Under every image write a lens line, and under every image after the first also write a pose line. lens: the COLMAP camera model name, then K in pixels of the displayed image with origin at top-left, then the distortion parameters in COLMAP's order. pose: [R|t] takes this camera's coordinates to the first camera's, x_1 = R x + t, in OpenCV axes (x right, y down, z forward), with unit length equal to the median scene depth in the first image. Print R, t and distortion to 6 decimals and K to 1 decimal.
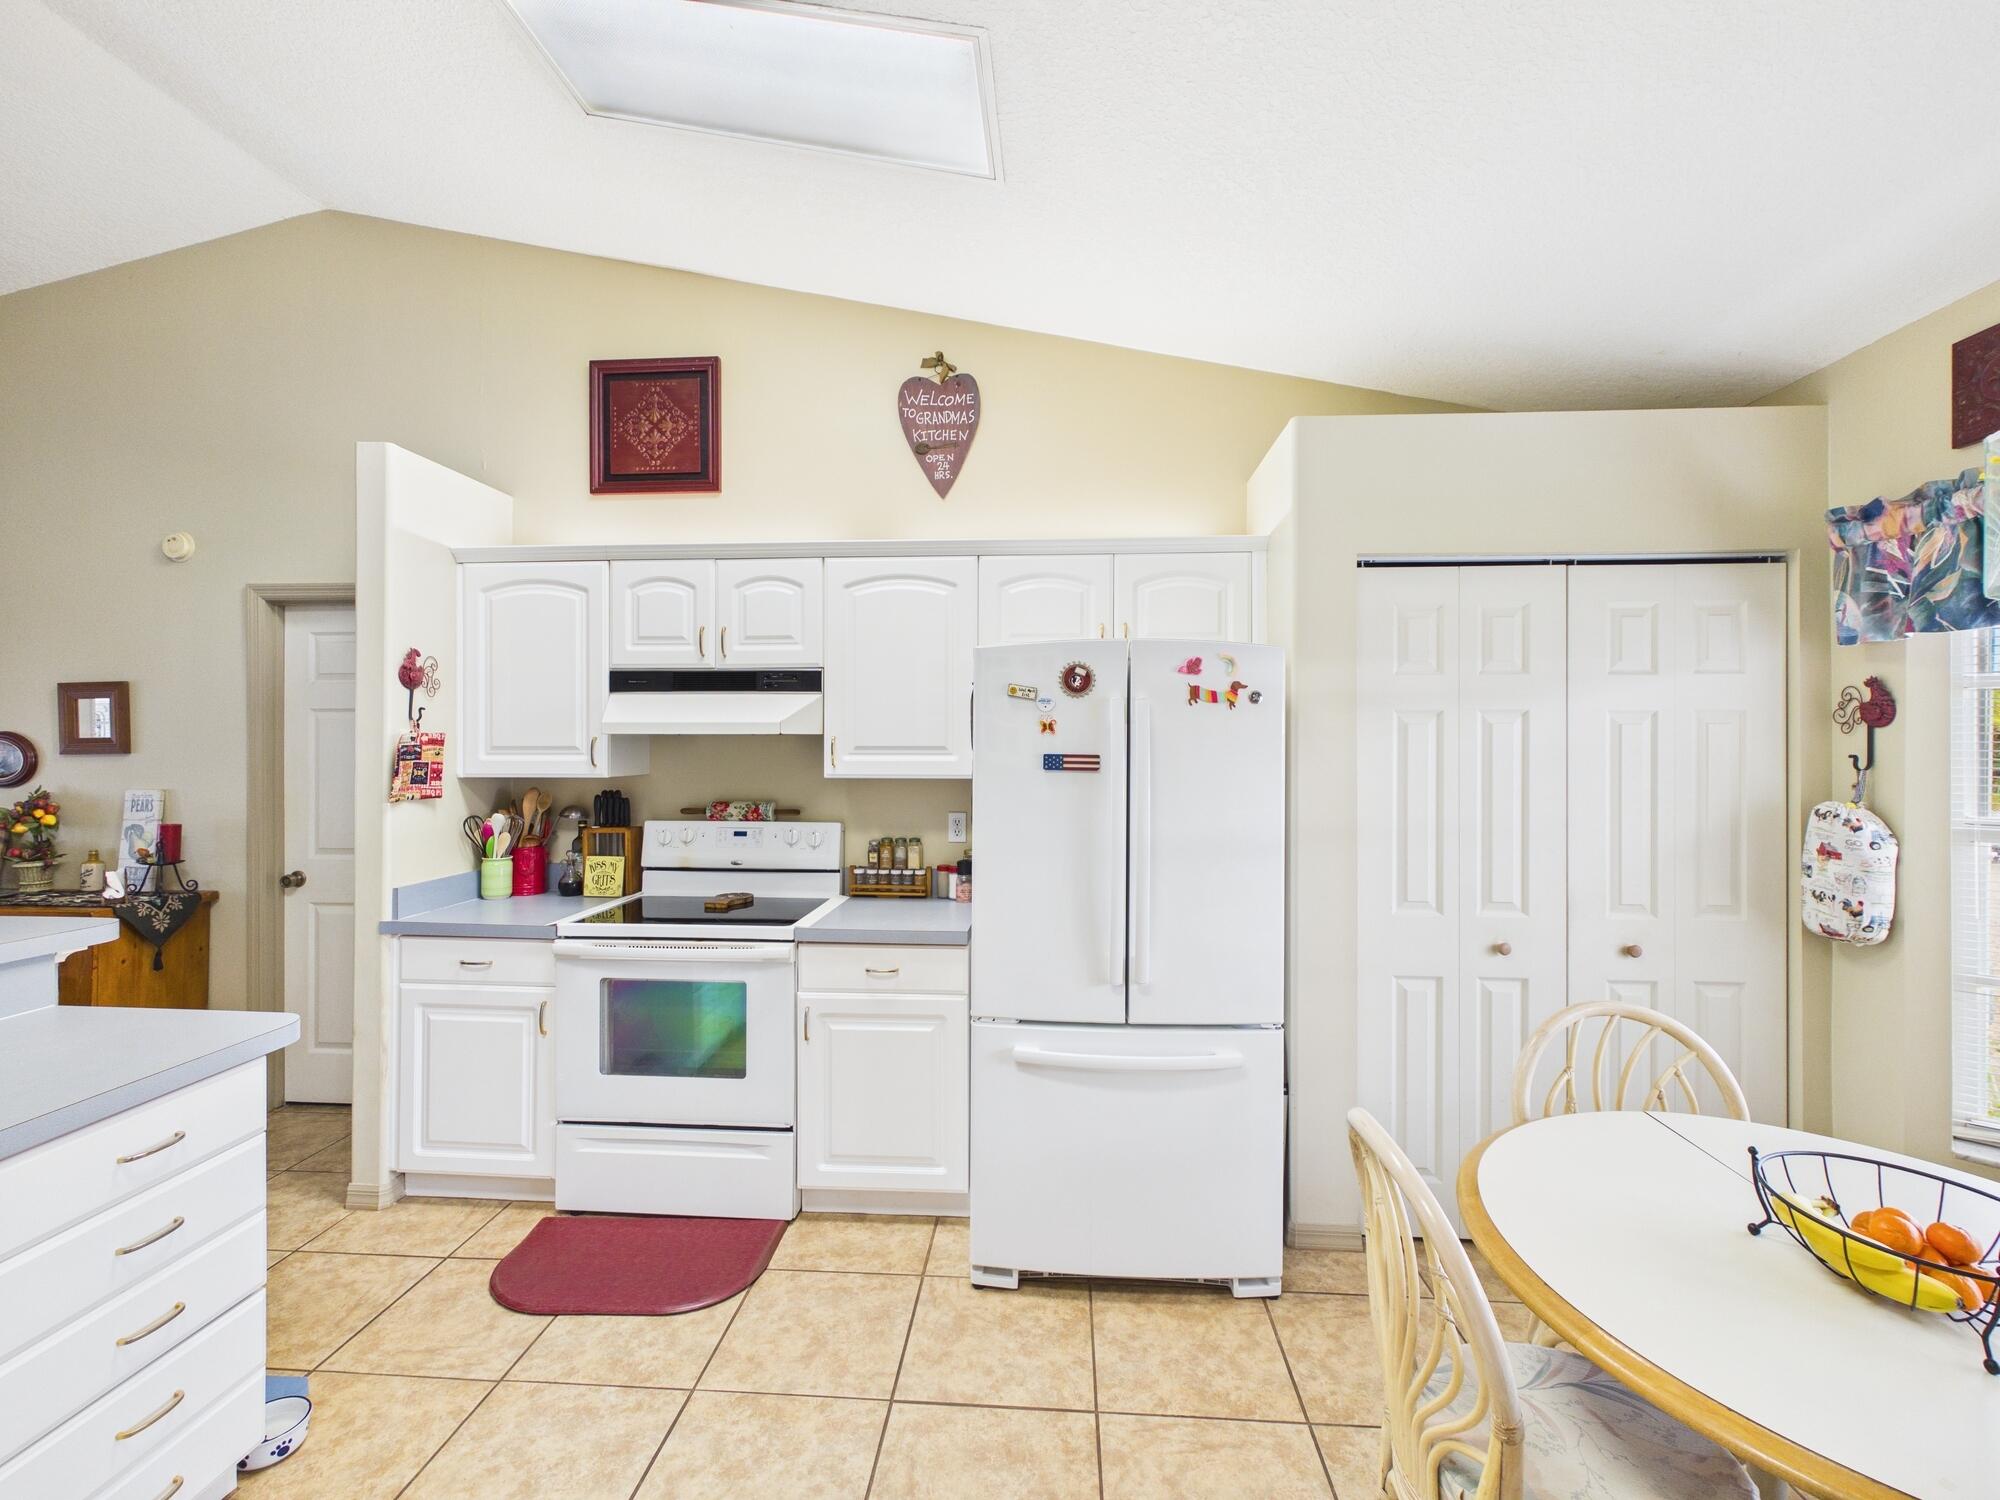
lens RADIAL K [[876.5, 0, 999.2], [0, 876.5, 737.7], [0, 0, 1]] dist [0.000970, 0.000091]
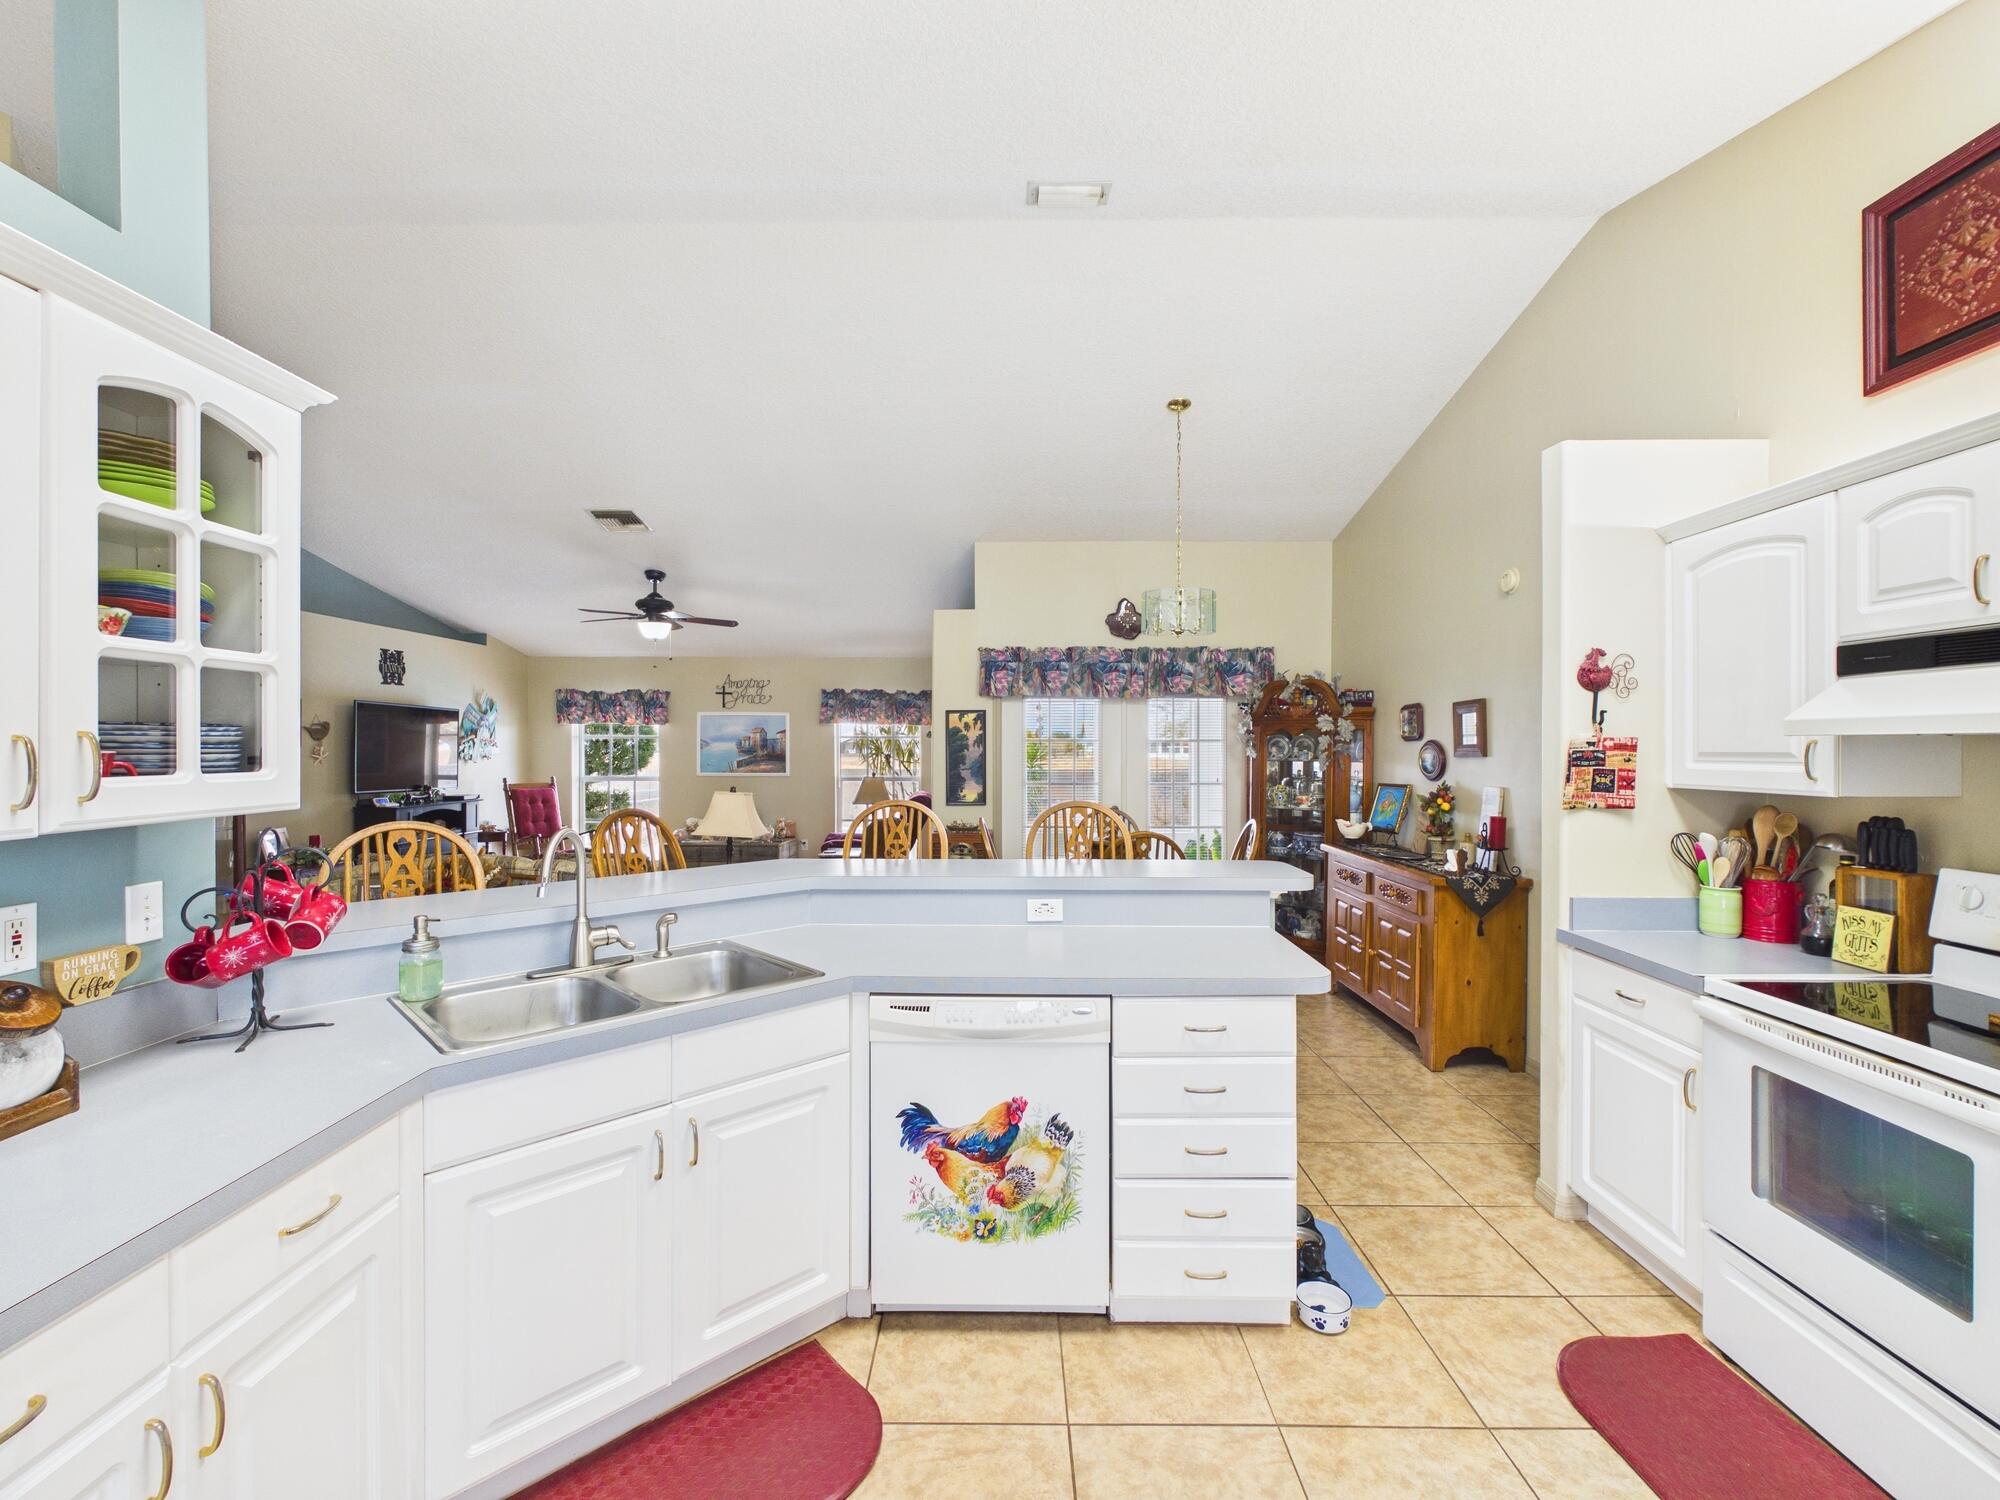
lens RADIAL K [[876.5, 0, 1000.1], [0, 876.5, 751.9], [0, 0, 1]] dist [0.000970, 0.000091]
pose [[0.061501, 0.004158, -0.998098, 0.220263], [0.004958, 0.999978, 0.004471, 0.002427], [0.998095, -0.005223, 0.061479, 0.282678]]
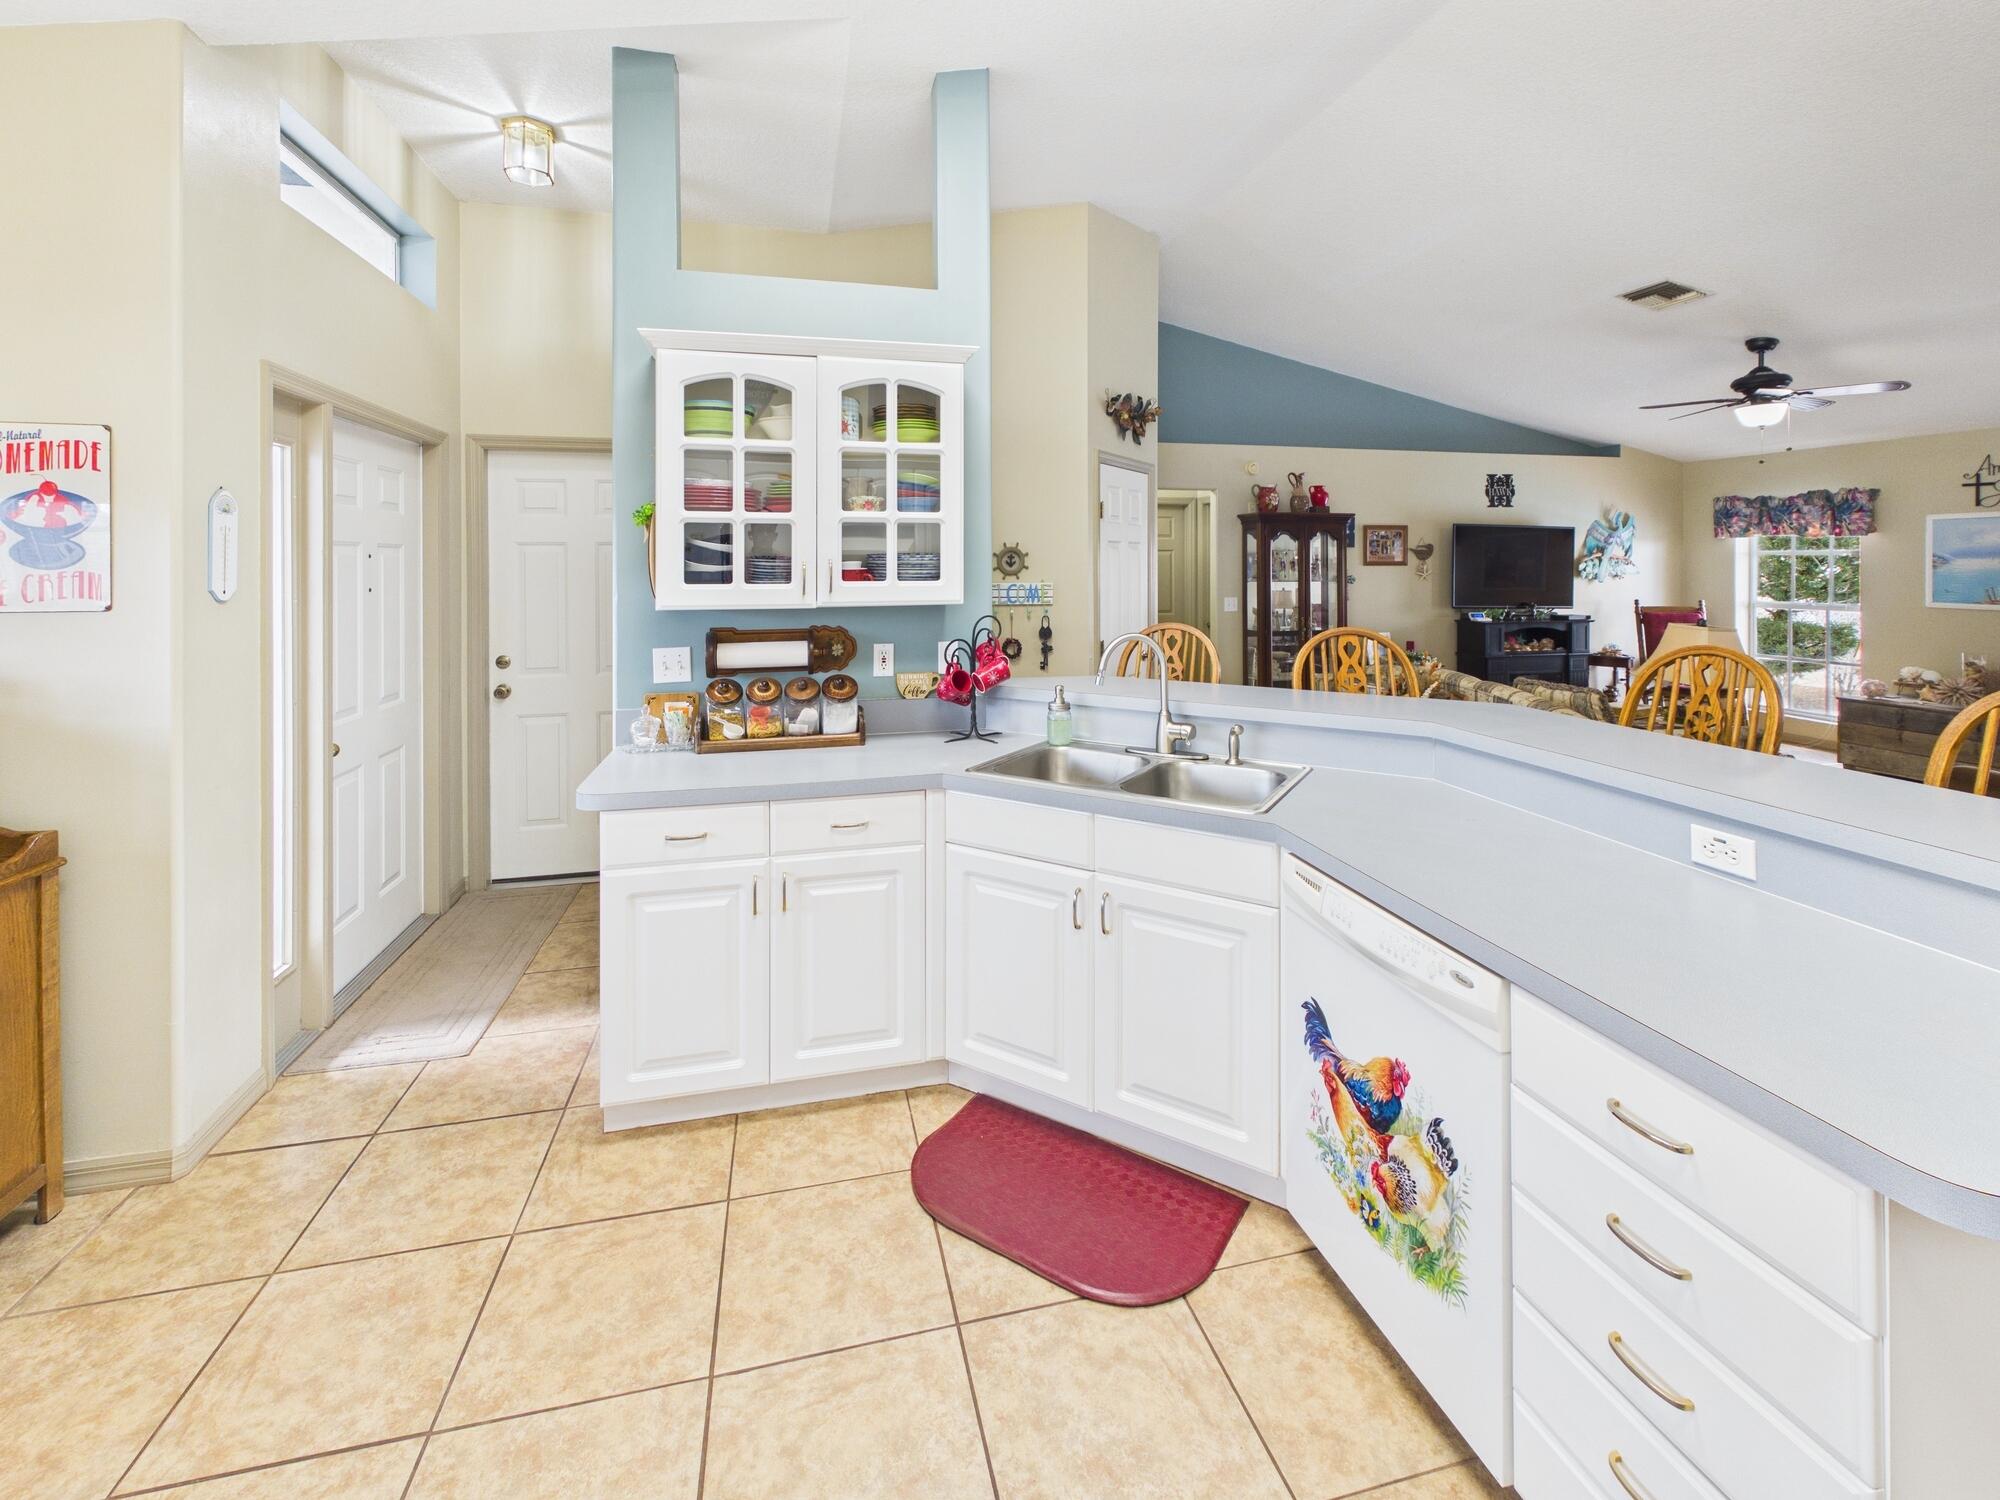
lens RADIAL K [[876.5, 0, 999.1], [0, 876.5, 566.0], [0, 0, 1]] dist [0.000970, 0.000091]
pose [[-0.952872, -0.000892, -0.303372, -0.113831], [0.000556, 0.999989, -0.004685, 0.003554], [0.303373, -0.004633, -0.952861, 0.749445]]
